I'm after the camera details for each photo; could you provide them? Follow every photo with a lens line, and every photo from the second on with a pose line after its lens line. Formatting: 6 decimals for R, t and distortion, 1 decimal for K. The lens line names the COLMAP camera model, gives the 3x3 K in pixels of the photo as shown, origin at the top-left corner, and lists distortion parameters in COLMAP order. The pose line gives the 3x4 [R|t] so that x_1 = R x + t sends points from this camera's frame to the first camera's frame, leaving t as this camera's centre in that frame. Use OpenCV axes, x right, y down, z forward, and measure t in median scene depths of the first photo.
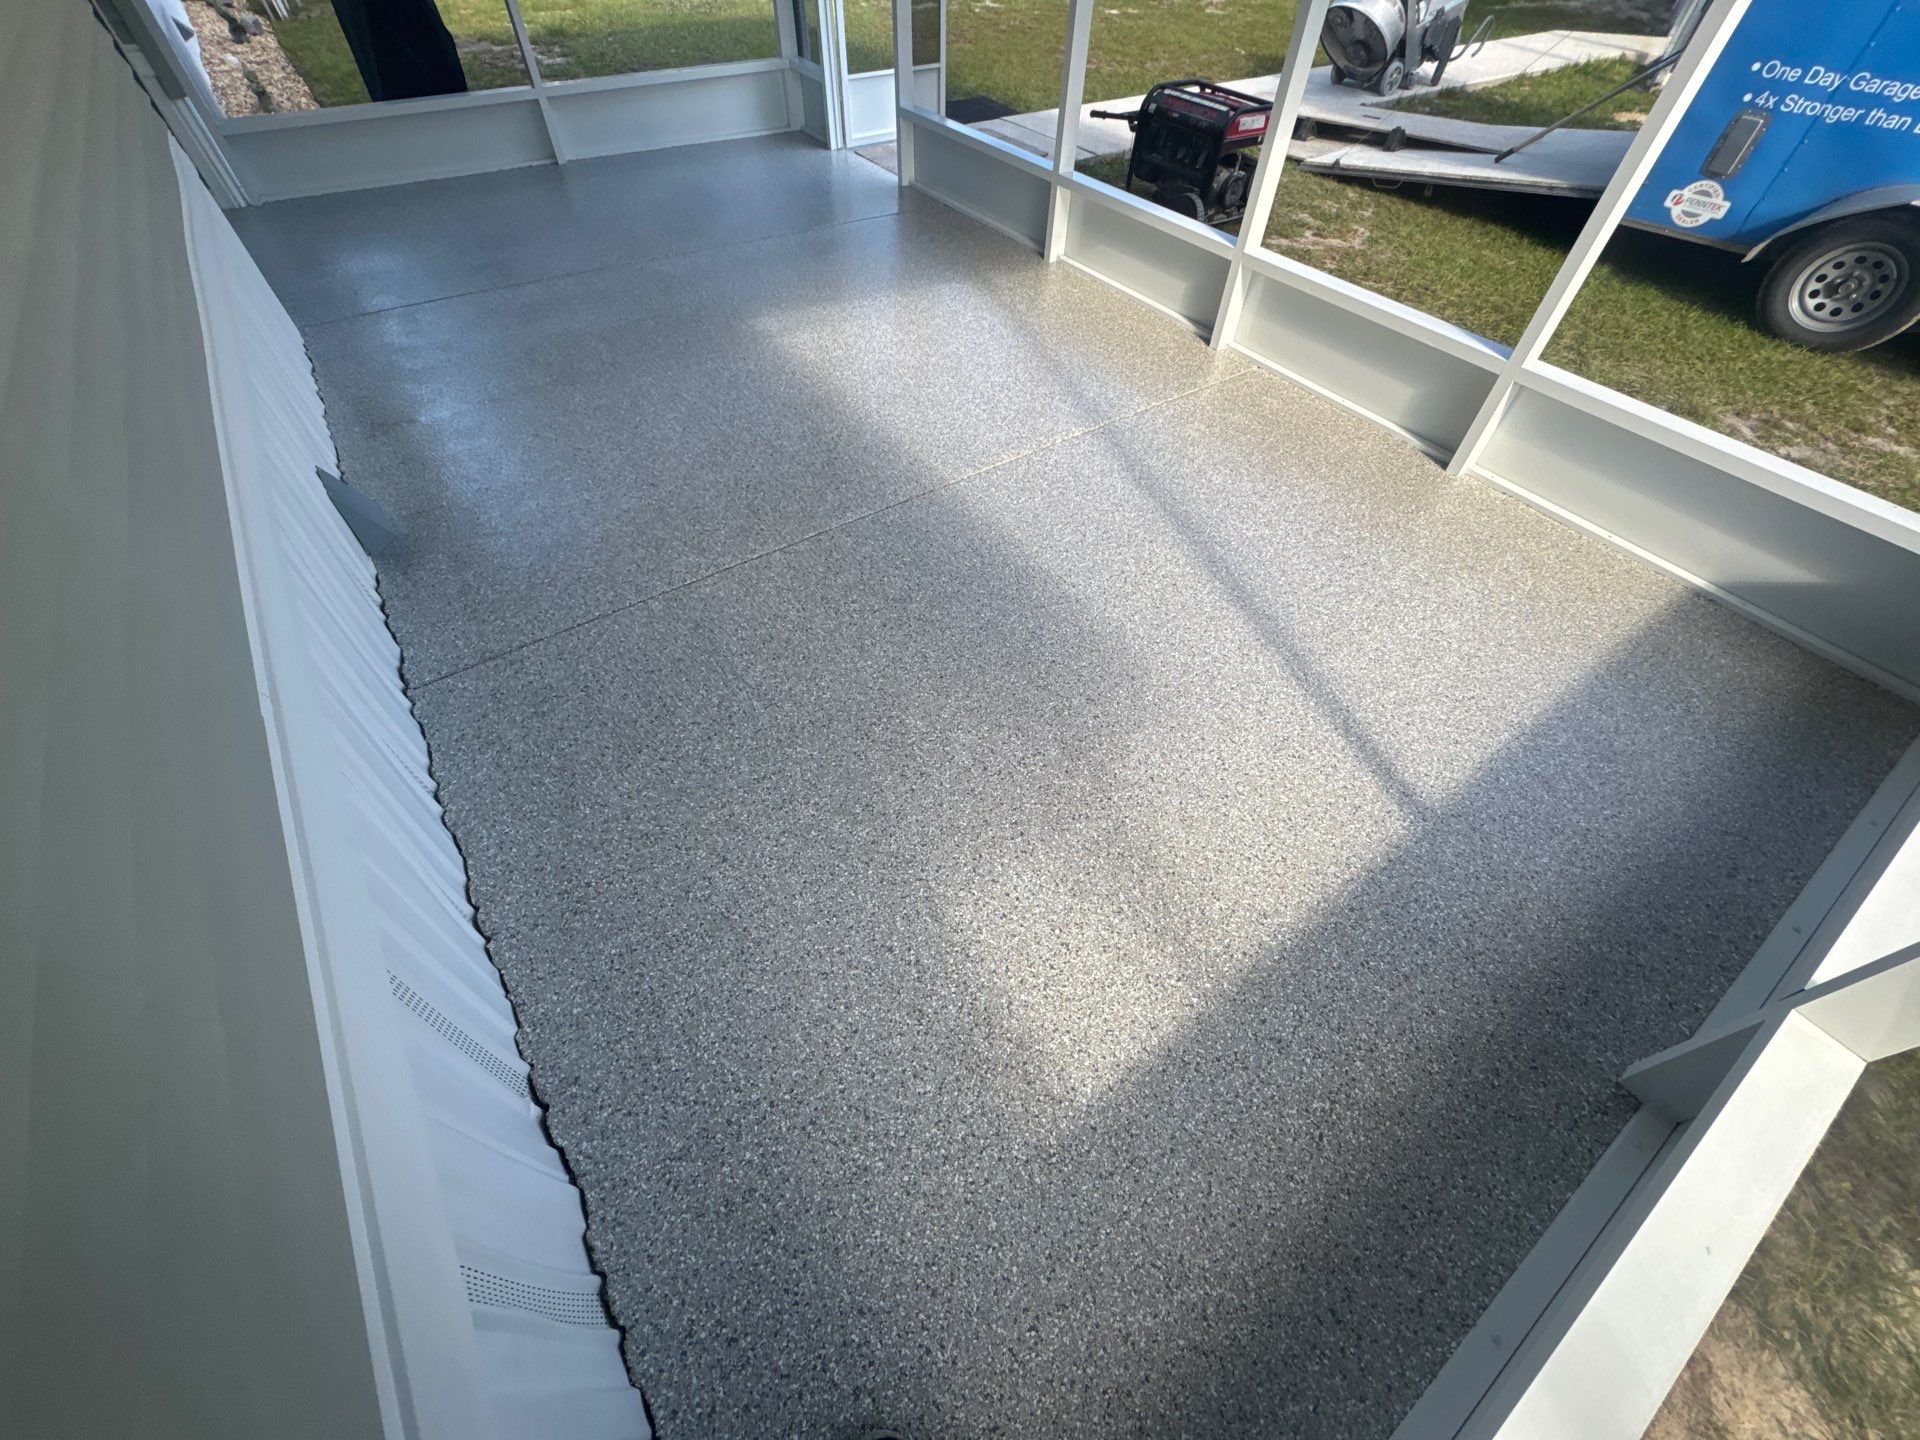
lens RADIAL K [[772.7, 0, 959.4], [0, 772.7, 730.1], [0, 0, 1]] dist [-0.004169, 0.000305]
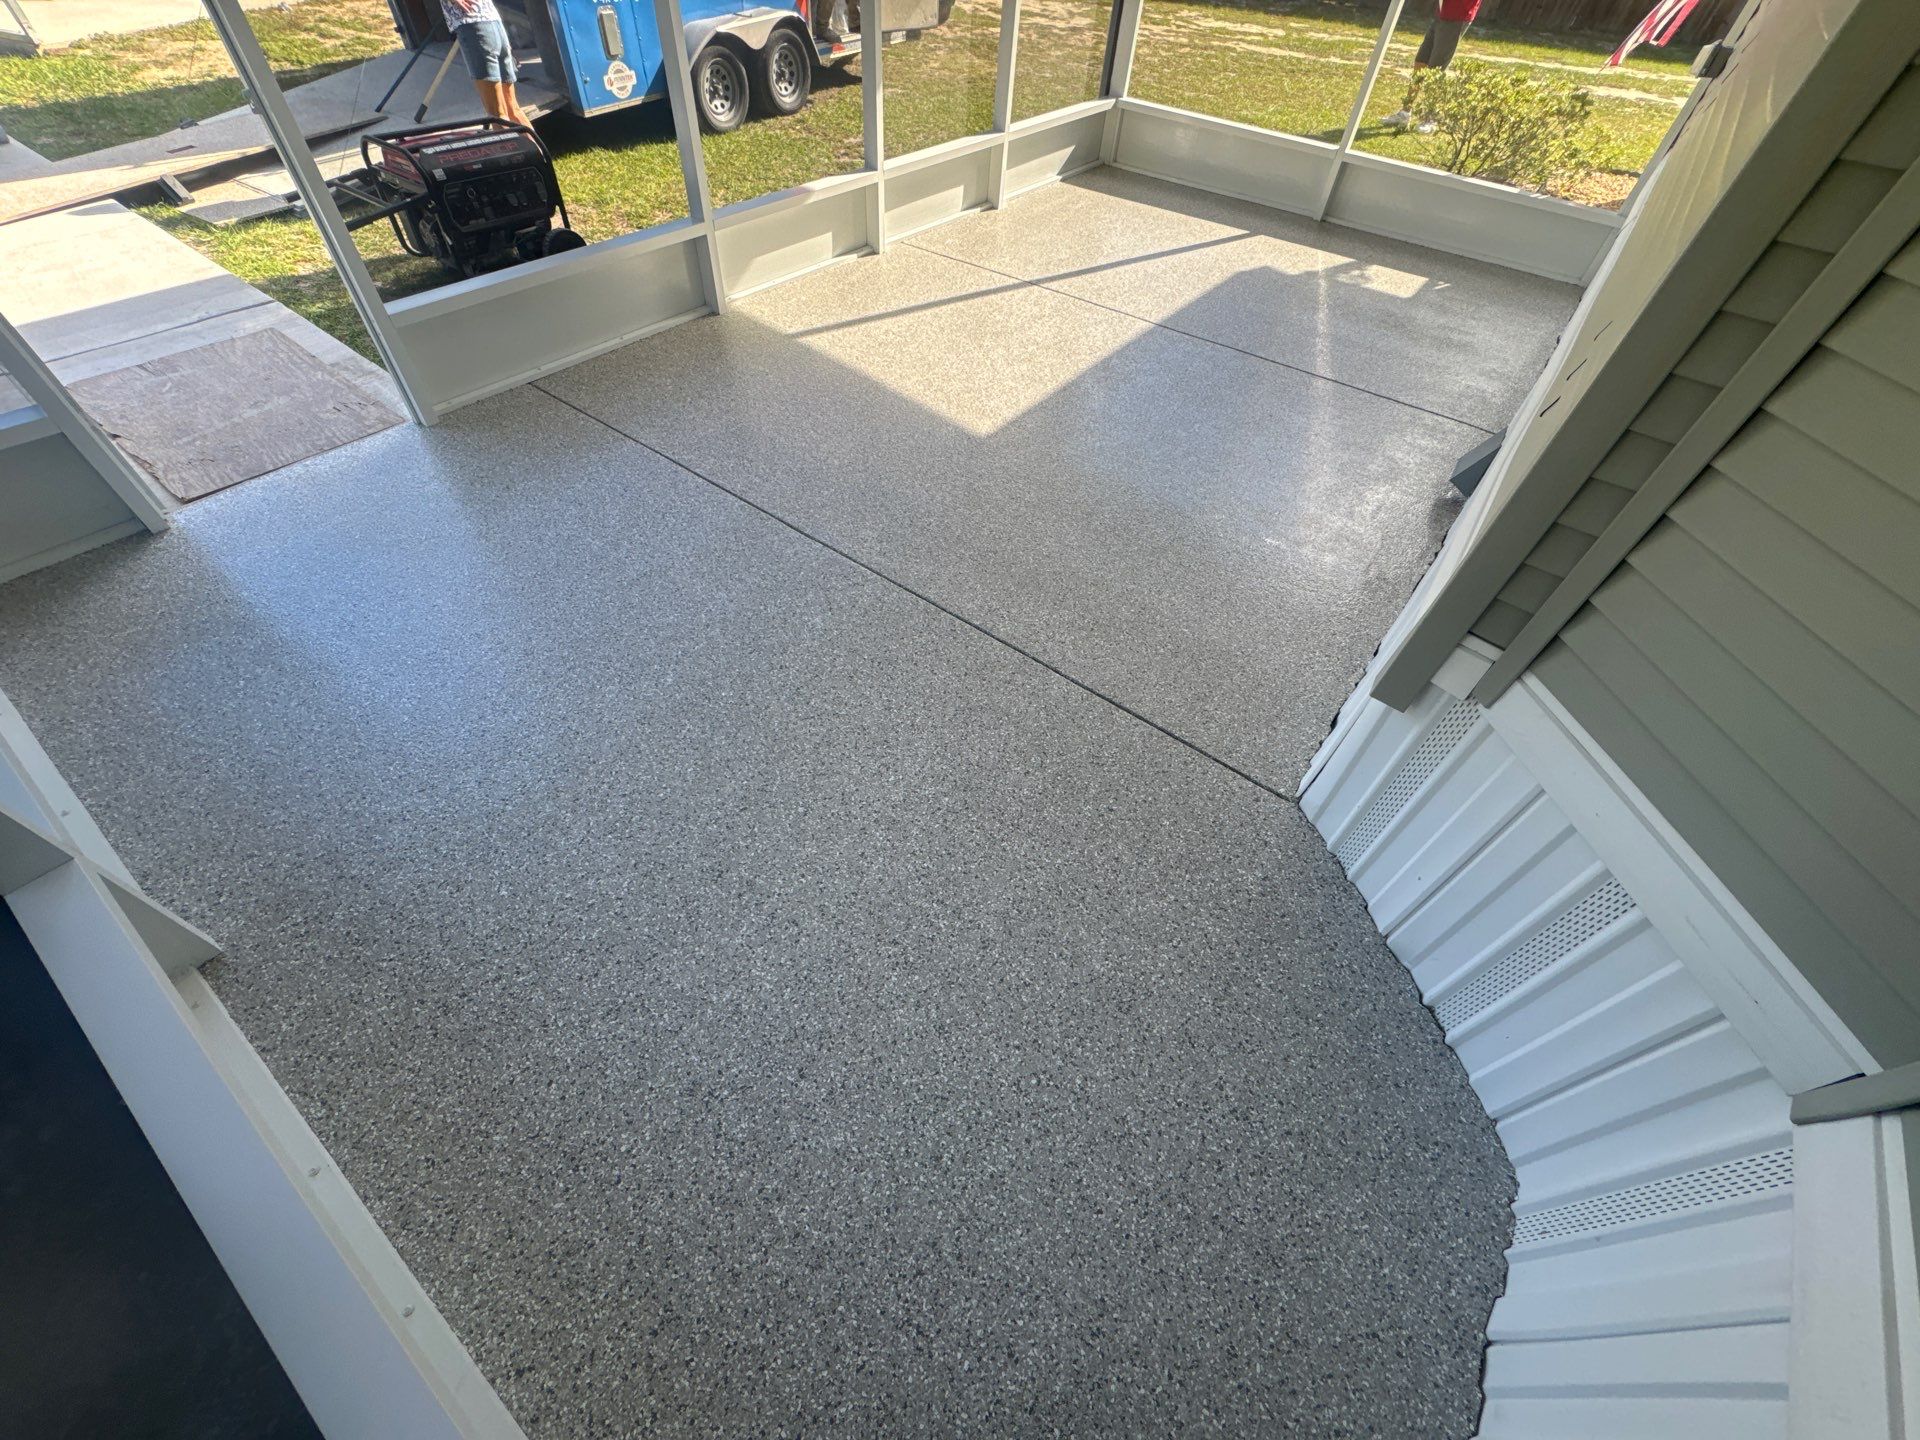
lens RADIAL K [[772.7, 0, 959.4], [0, 772.7, 730.1], [0, 0, 1]] dist [-0.004169, 0.000305]
pose [[-0.286060, -0.757078, 0.587369, -1.232482], [0.697359, 0.255910, 0.669478, -1.257441], [-0.657160, 0.601118, 0.454750, 0.971678]]
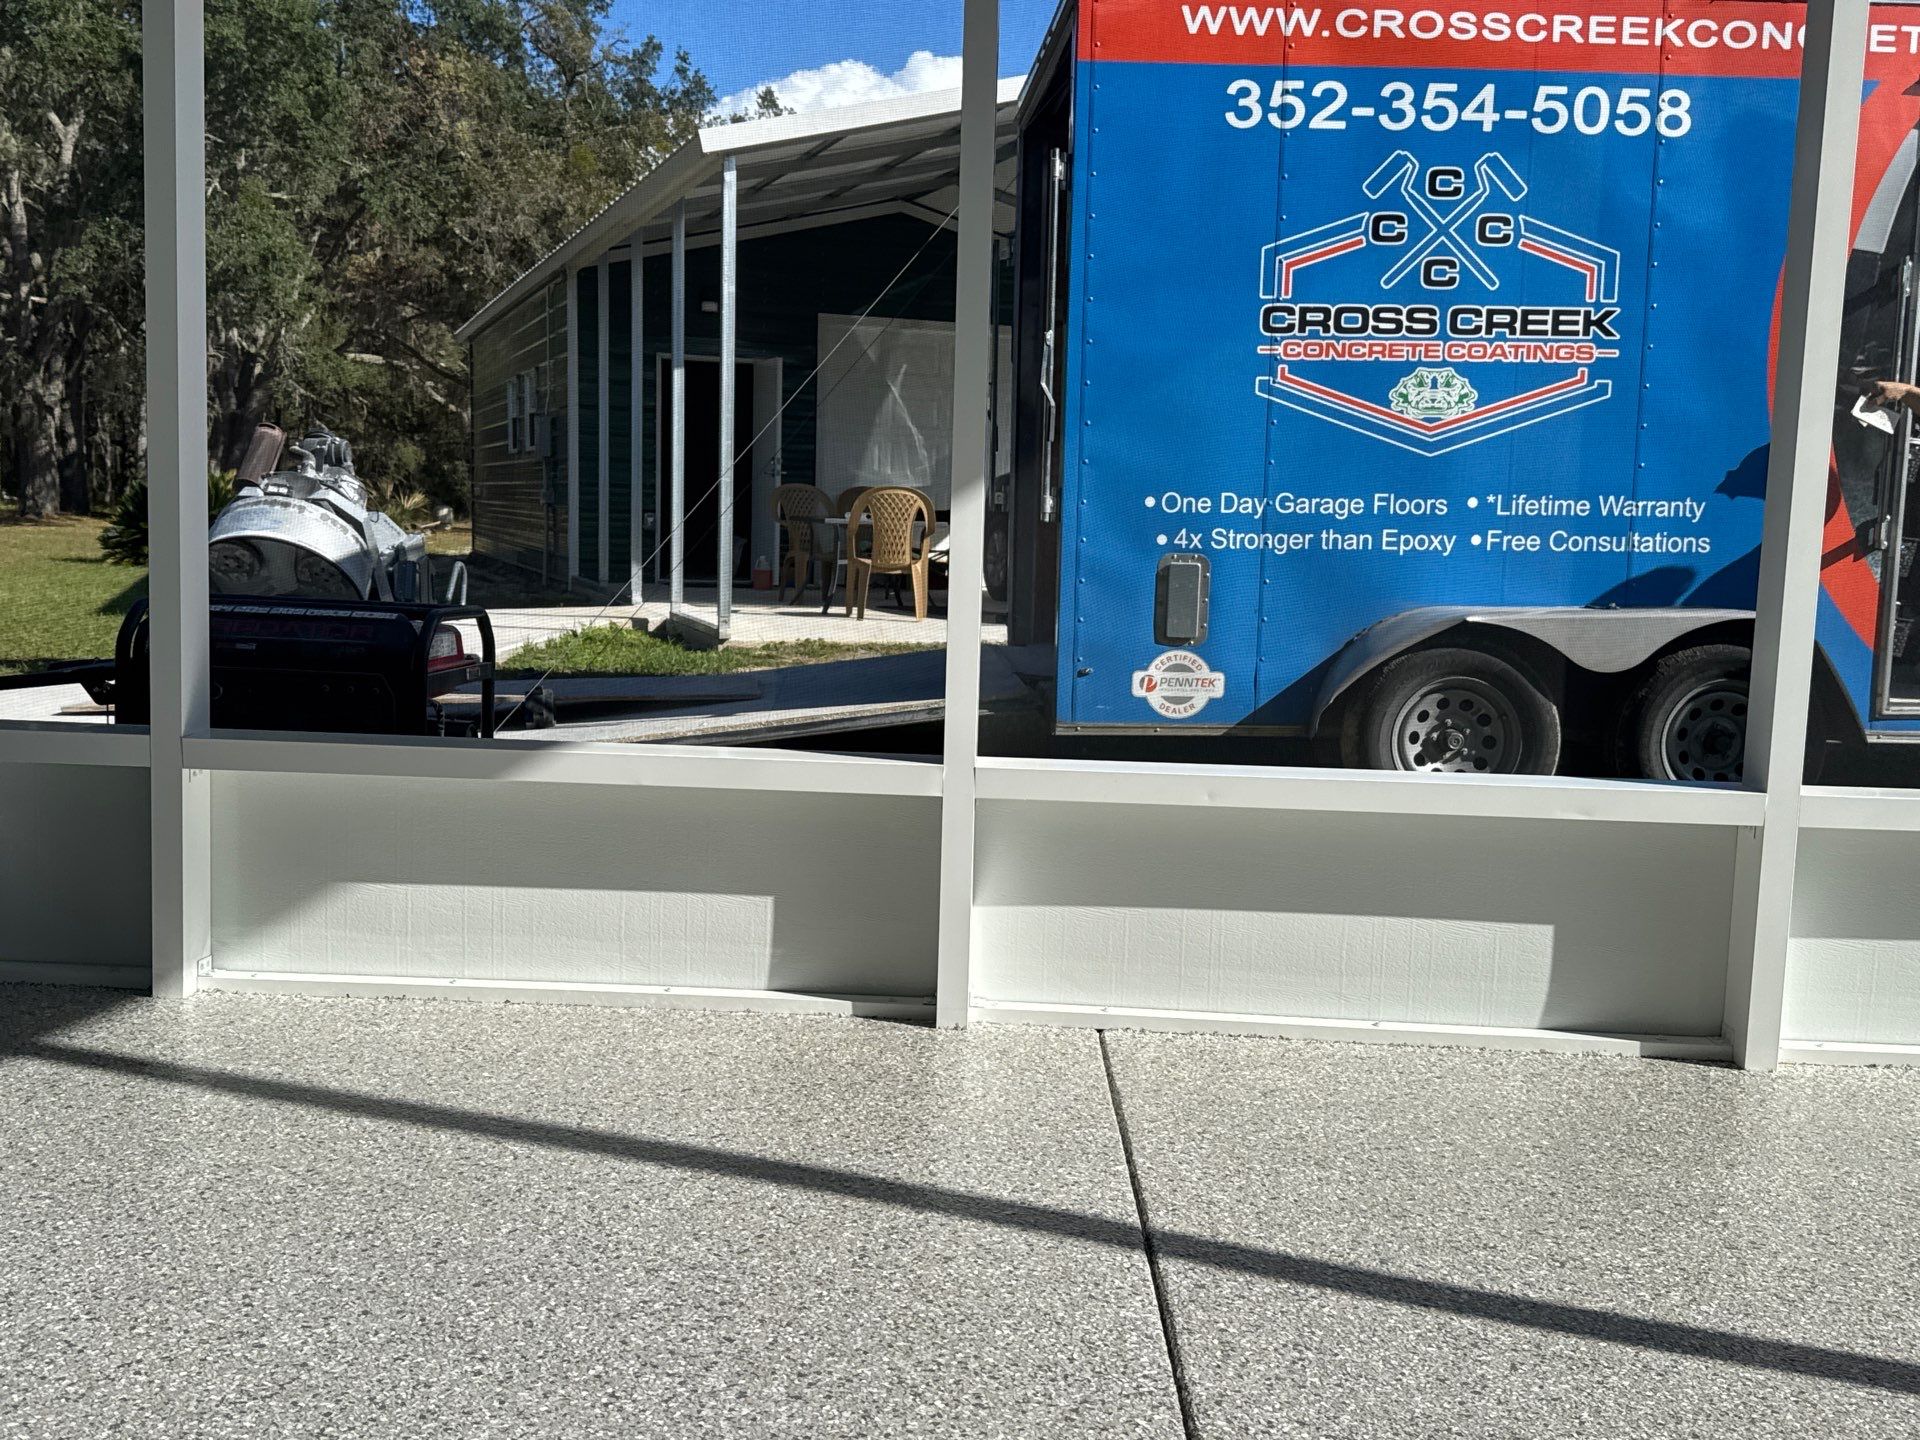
lens RADIAL K [[1871.0, 0, 960.0], [0, 1871.0, 720.0], [0, 0, 1]] dist [0.191394, -0.390916]
pose [[0.602336, -0.091416, 0.792991, -0.361660], [0.602833, 0.703276, -0.376823, -0.335935], [-0.523244, 0.705015, 0.478717, 0.617582]]
